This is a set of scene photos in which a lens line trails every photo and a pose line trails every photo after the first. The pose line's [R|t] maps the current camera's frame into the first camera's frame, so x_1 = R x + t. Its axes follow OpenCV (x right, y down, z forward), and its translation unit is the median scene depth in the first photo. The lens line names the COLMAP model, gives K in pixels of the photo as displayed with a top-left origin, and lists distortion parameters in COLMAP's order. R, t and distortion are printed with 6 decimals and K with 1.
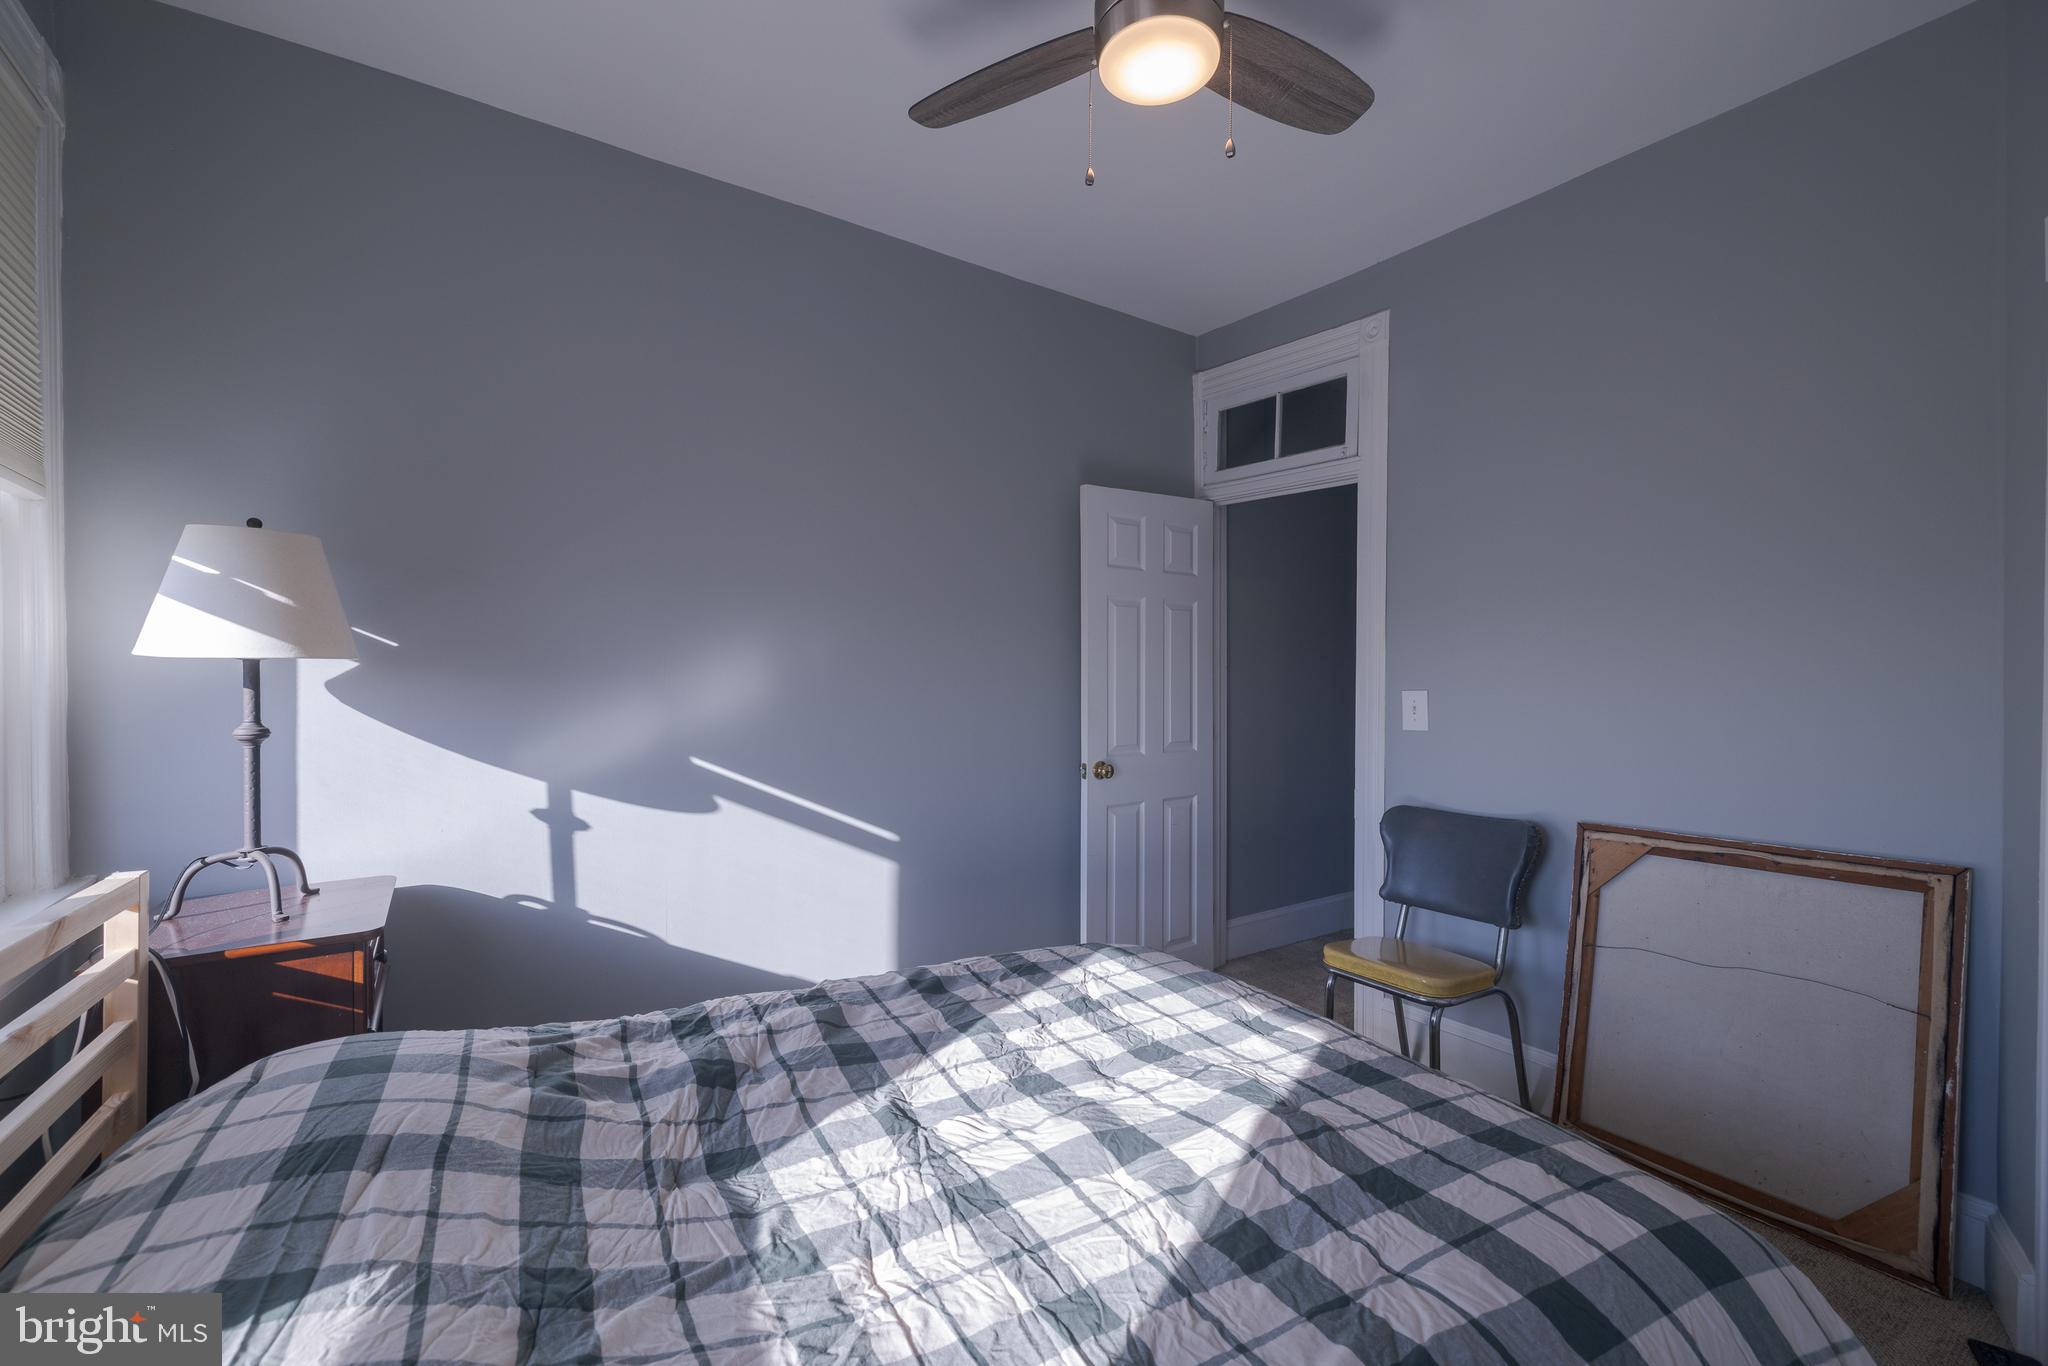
lens RADIAL K [[870.4, 0, 1019.8], [0, 870.4, 683.9], [0, 0, 1]] dist [0.004314, 0.002434]
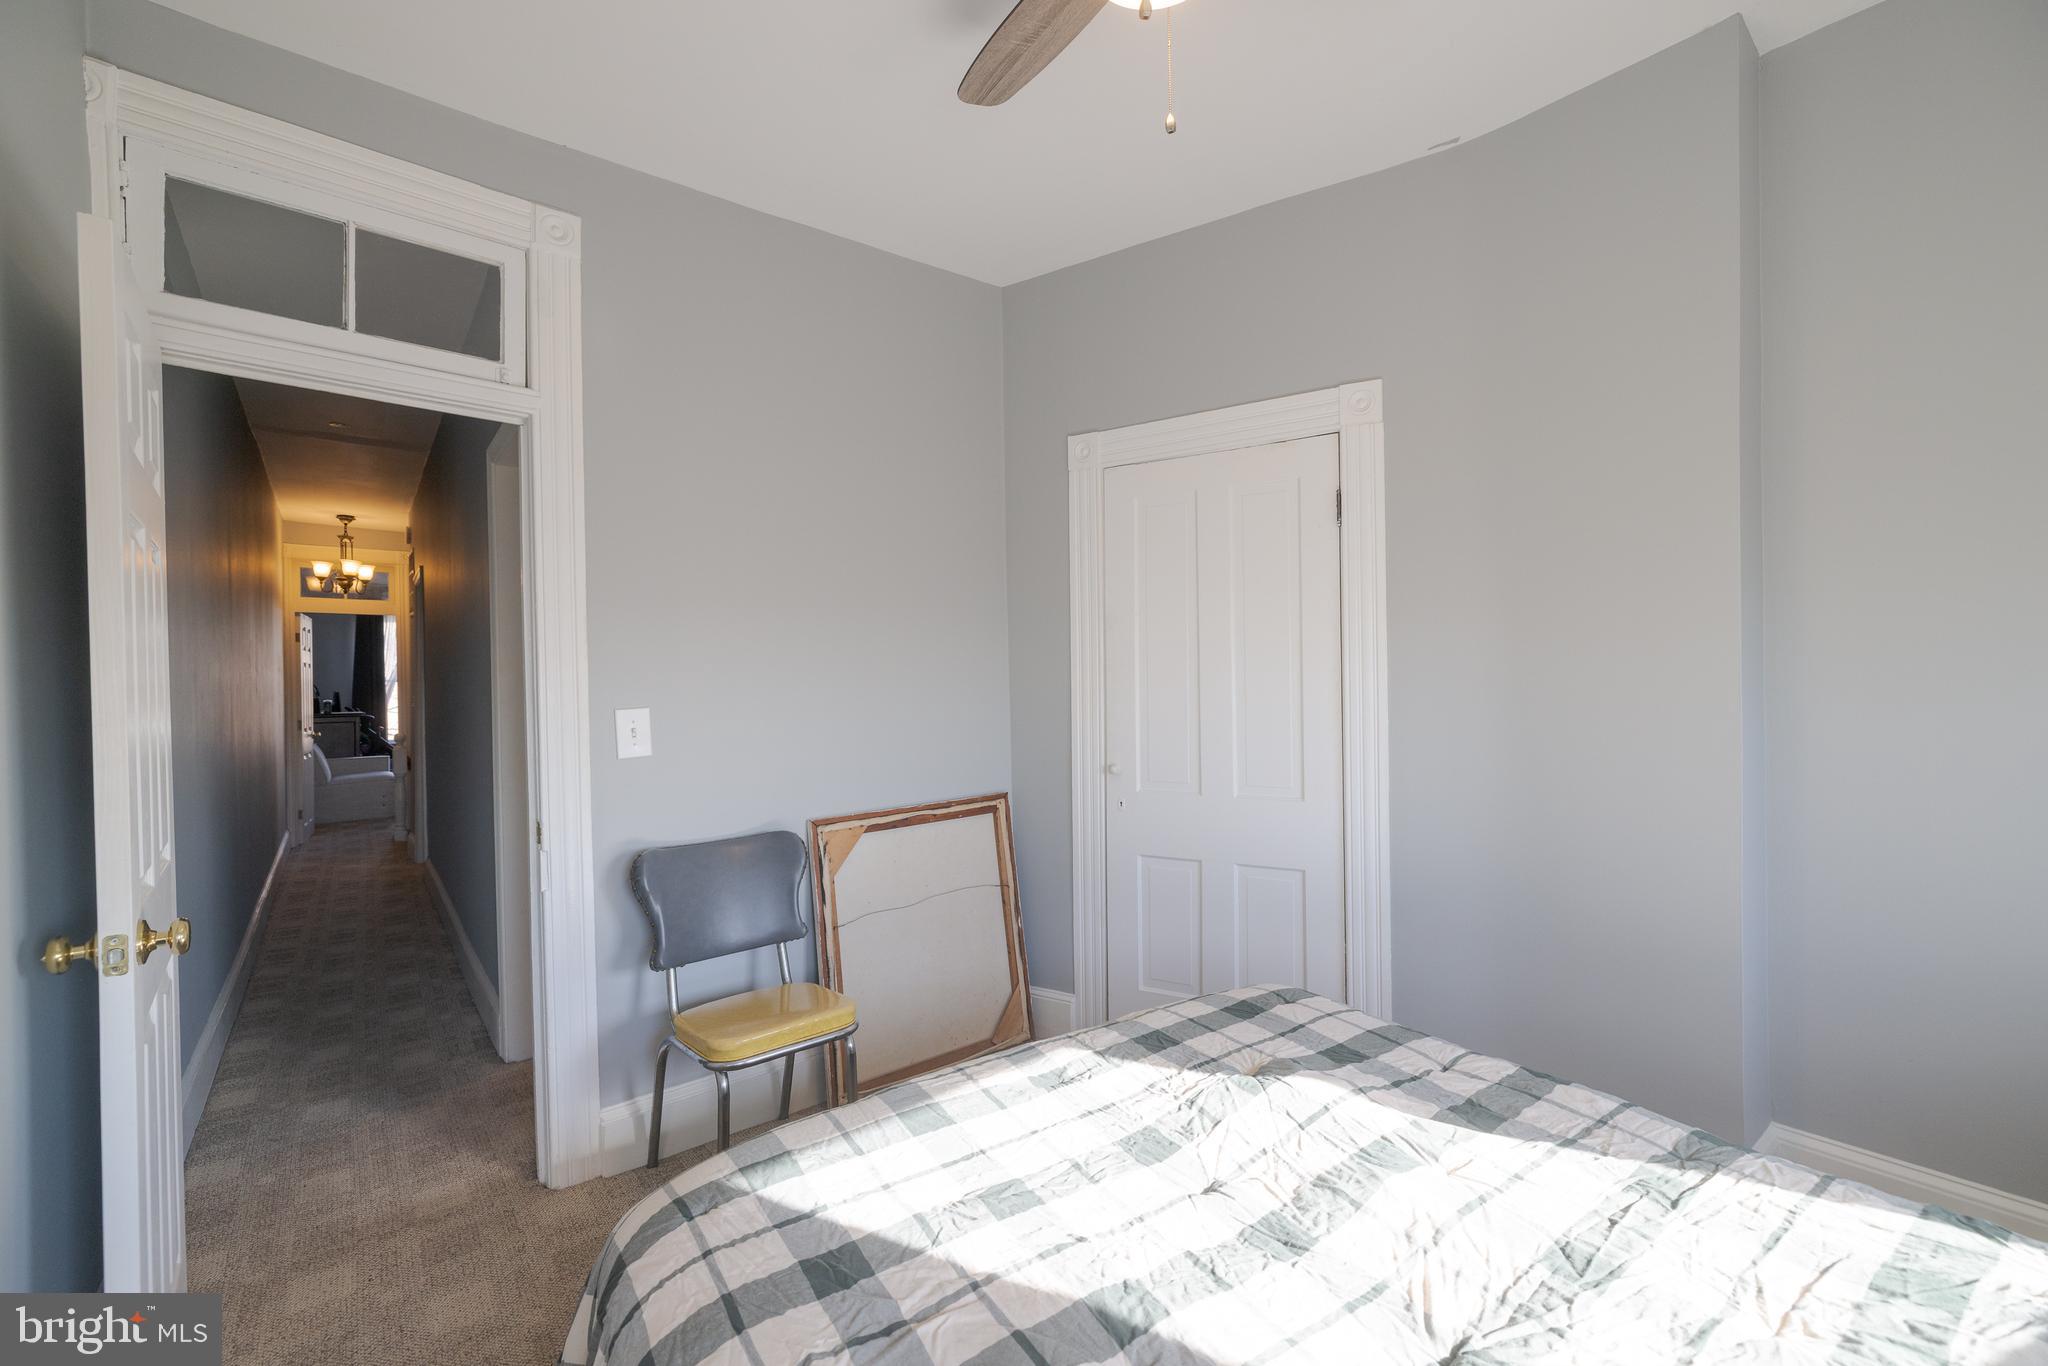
lens RADIAL K [[870.4, 0, 1020.5], [0, 870.4, 677.8], [0, 0, 1]] dist [0.004314, 0.002434]
pose [[-0.079138, -0.003055, 0.996859, -0.533710], [0.035088, 0.999367, 0.005848, -0.018314], [-0.996246, 0.035440, -0.078981, 0.964060]]
